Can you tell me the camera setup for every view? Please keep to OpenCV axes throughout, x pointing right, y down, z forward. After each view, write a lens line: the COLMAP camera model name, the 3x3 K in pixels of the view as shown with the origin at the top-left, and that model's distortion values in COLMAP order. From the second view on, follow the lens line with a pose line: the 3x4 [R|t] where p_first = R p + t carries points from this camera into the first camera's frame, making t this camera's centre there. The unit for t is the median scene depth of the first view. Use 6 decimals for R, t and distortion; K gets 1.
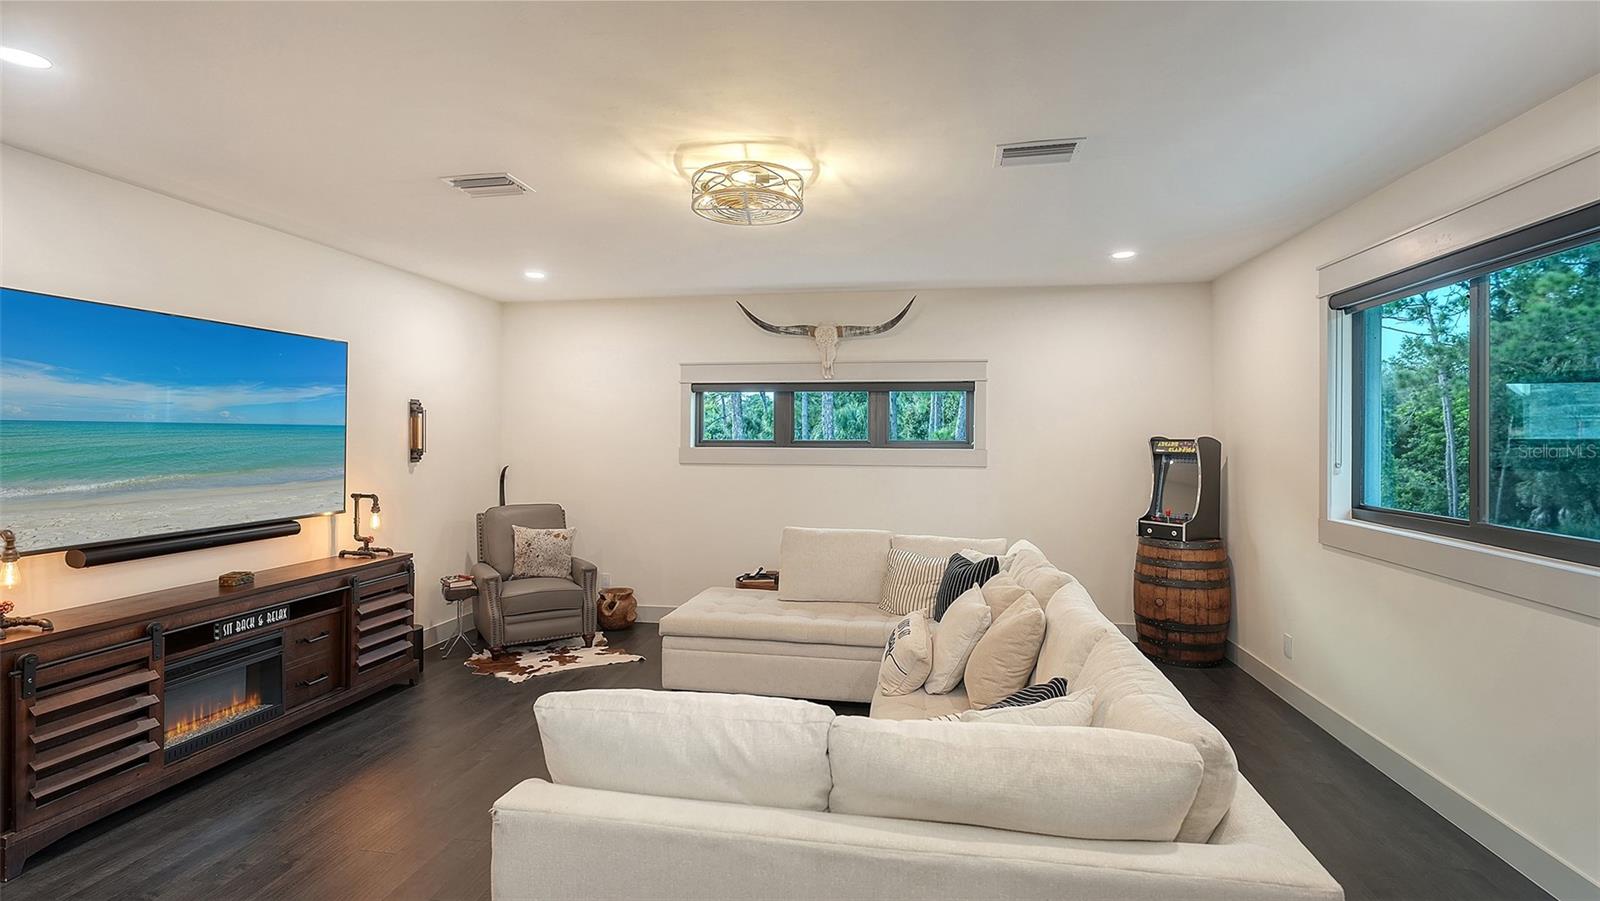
lens RADIAL K [[753.4, 0, 807.7], [0, 753.4, 439.8], [0, 0, 1]] dist [0.002821, 0.000836]
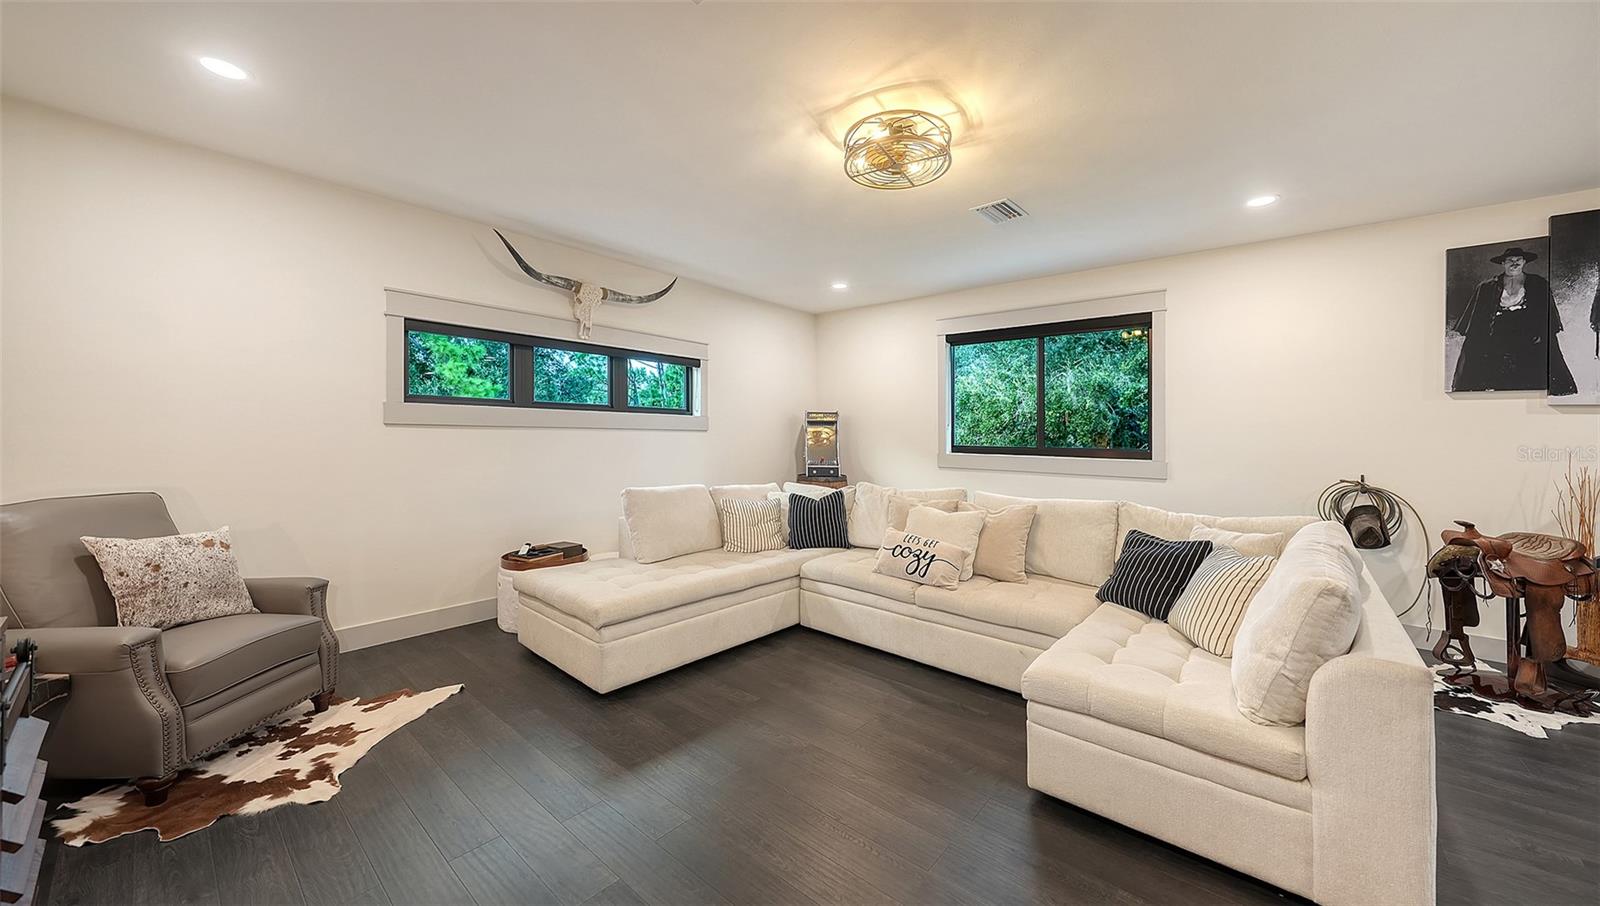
lens RADIAL K [[564.4, 0, 810.8], [0, 564.4, 423.5], [0, 0, 1]] dist [-0.004550, -0.000898]
pose [[0.497641, 0.020942, 0.867130, -0.484899], [-0.010530, 0.999781, -0.018103, 0.040515], [-0.867319, -0.000122, 0.497753, 0.407399]]
